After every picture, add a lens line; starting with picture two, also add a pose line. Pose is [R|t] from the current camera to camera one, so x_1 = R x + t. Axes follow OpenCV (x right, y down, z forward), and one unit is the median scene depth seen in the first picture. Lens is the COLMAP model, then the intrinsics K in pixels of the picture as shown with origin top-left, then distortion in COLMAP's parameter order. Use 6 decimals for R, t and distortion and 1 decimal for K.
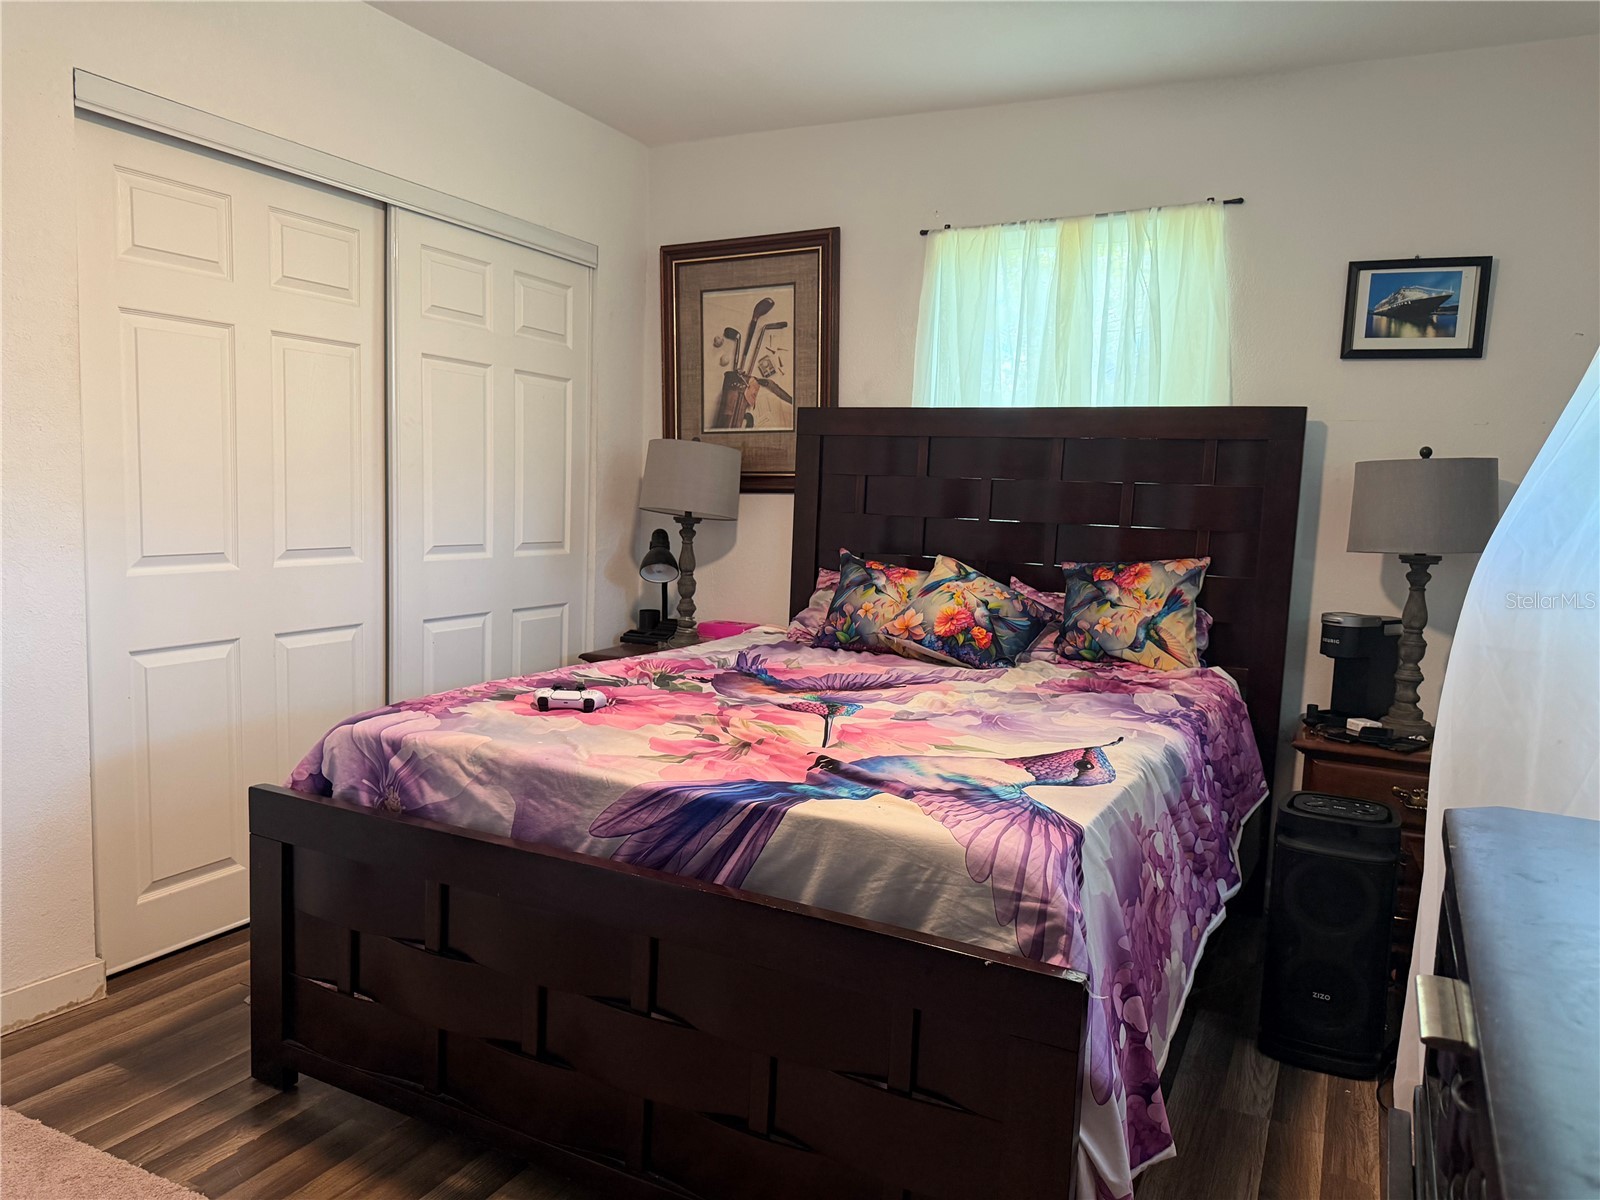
lens RADIAL K [[1150.6, 0, 787.5], [0, 1150.6, 611.5], [0, 0, 1]] dist [0.102392, -0.134013]
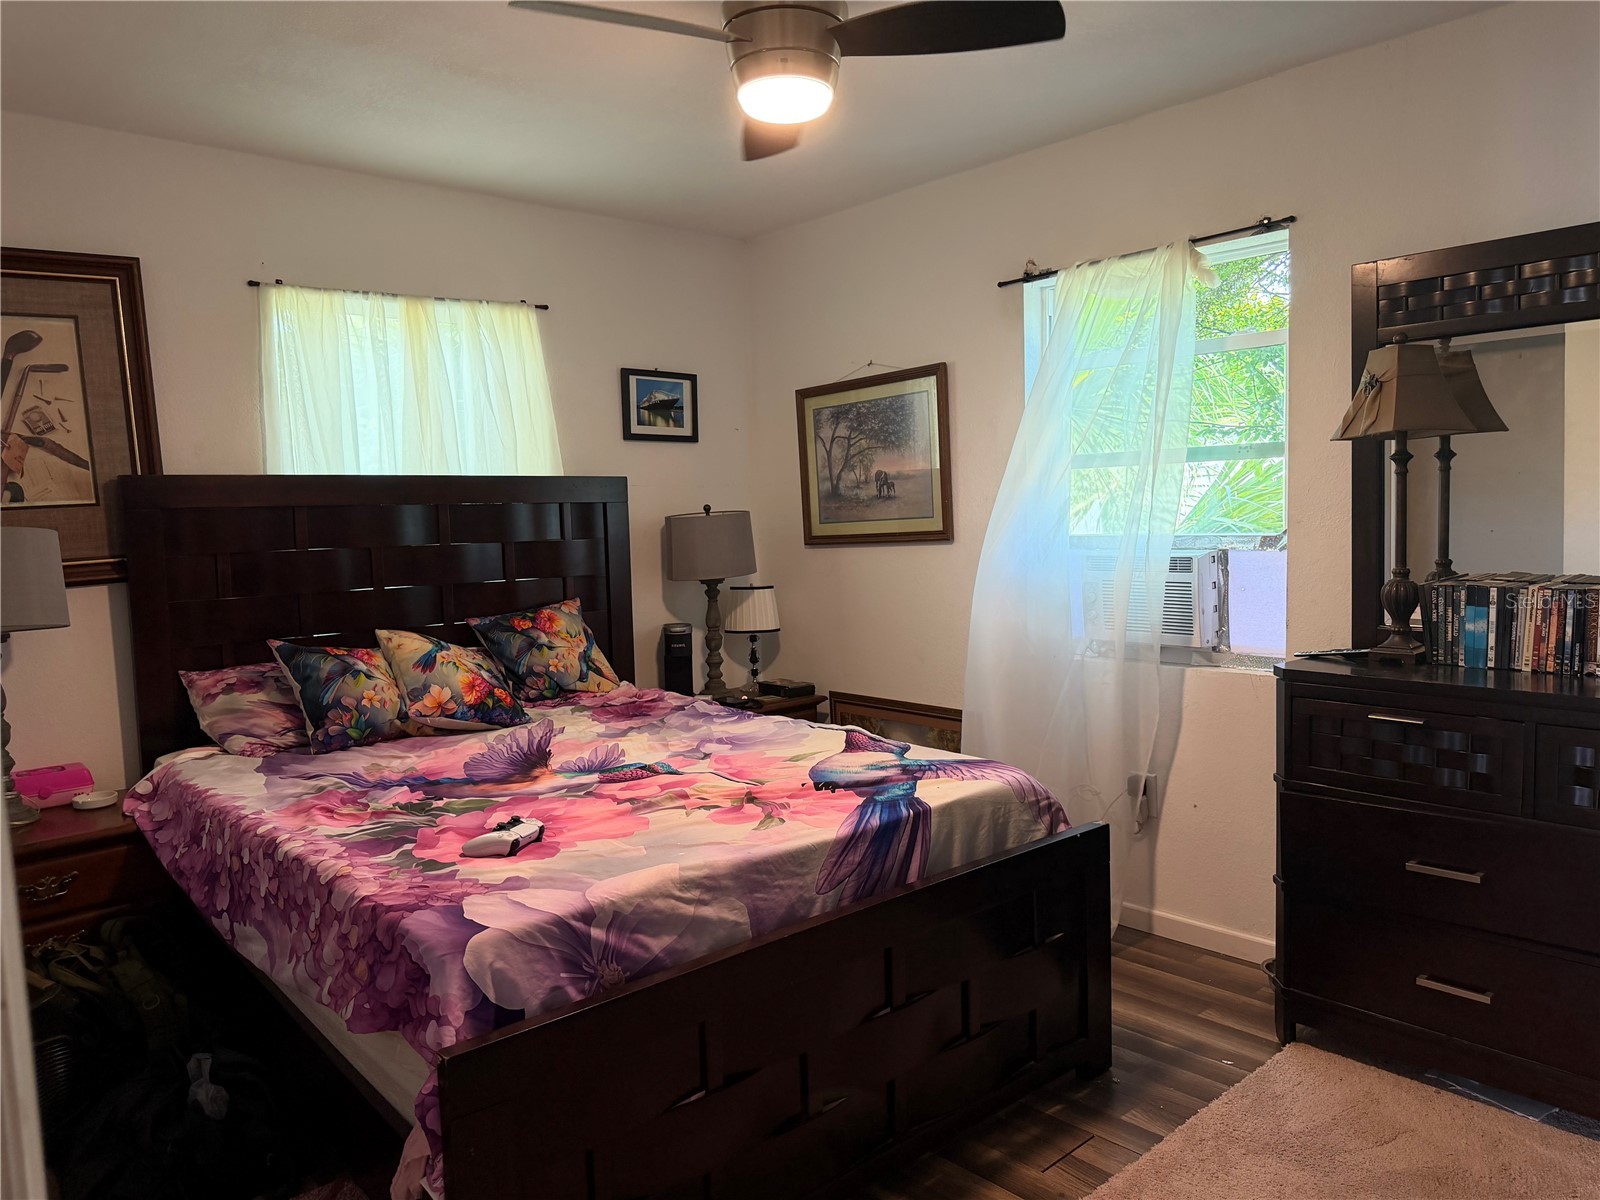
lens RADIAL K [[1166.7, 0, 825.5], [0, 1166.7, 603.7], [0, 0, 1]] dist [0.109691, -0.188579]
pose [[0.318548, -0.127280, 0.939323, -0.799292], [0.139253, 0.986477, 0.086445, -0.123216], [-0.937622, 0.103266, 0.331964, 0.385328]]
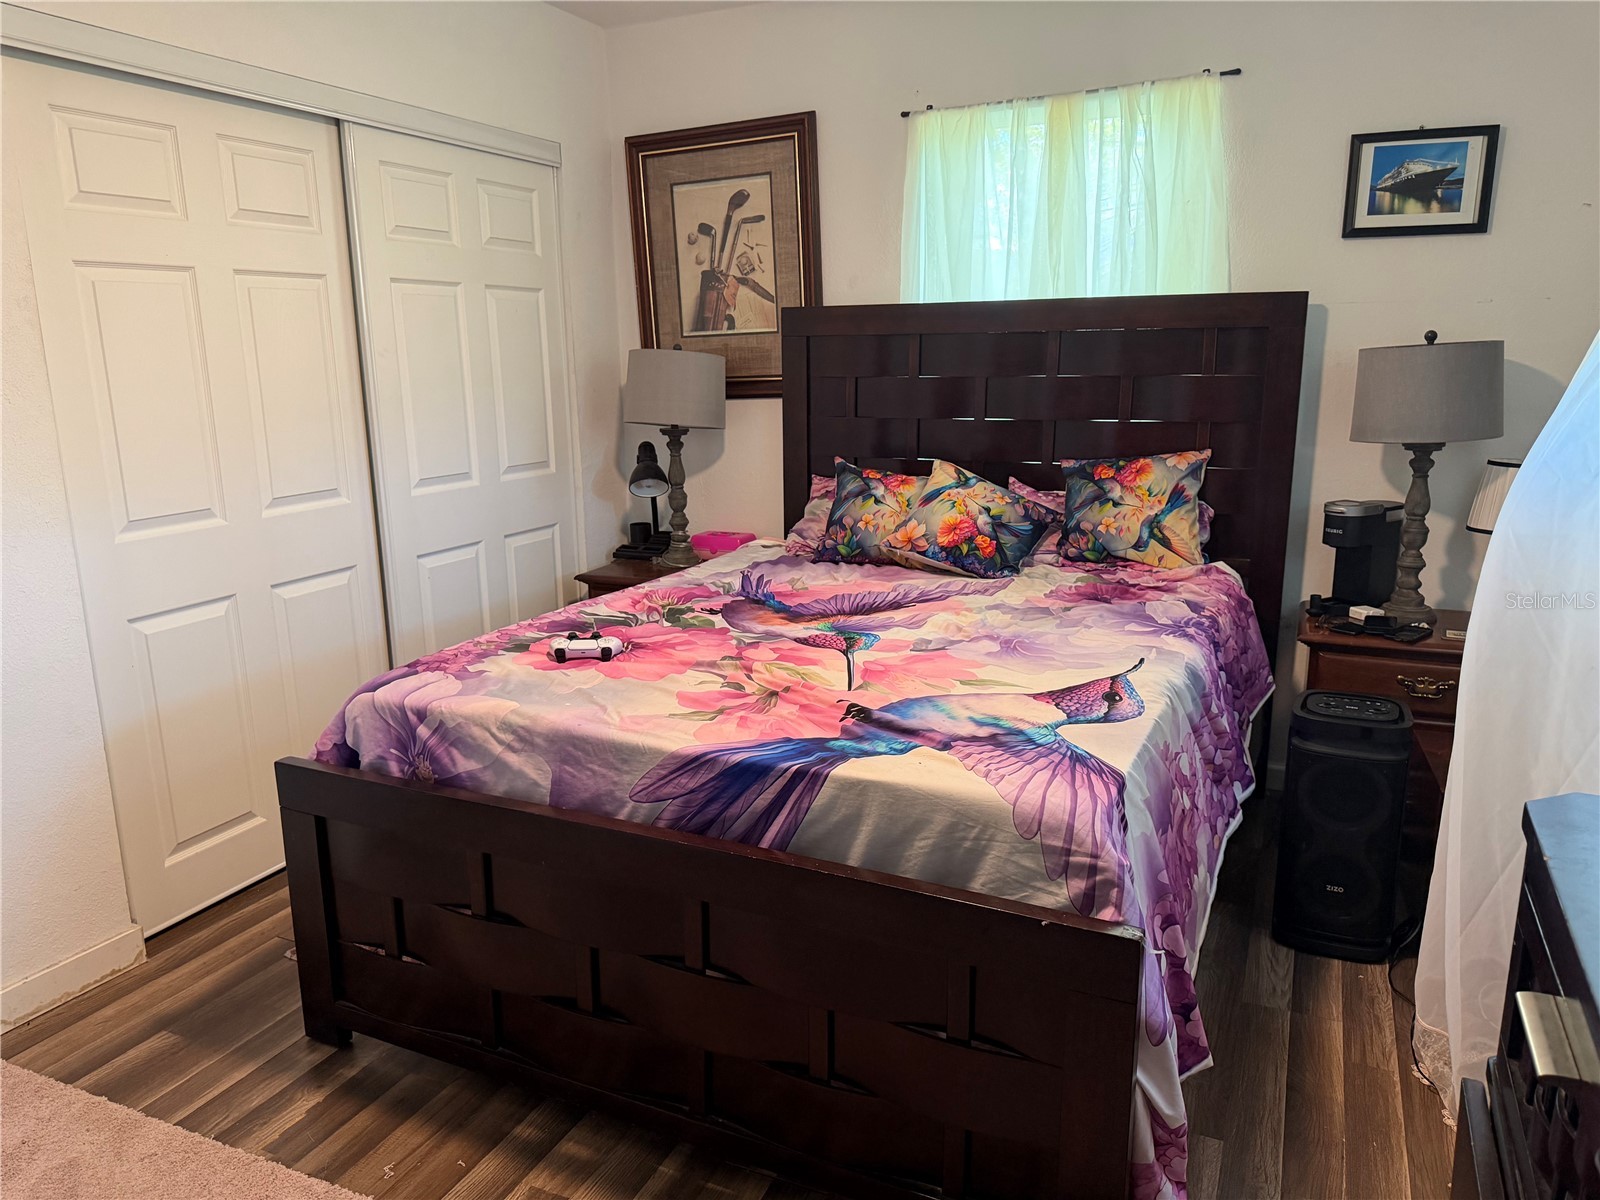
lens RADIAL K [[1150.6, 0, 787.5], [0, 1150.6, 611.5], [0, 0, 1]] dist [0.102392, -0.134013]
pose [[0.997966, -0.058649, 0.024969, -0.032877], [0.055225, 0.991136, 0.120828, -0.055263], [-0.031834, -0.119203, 0.992359, 0.012223]]
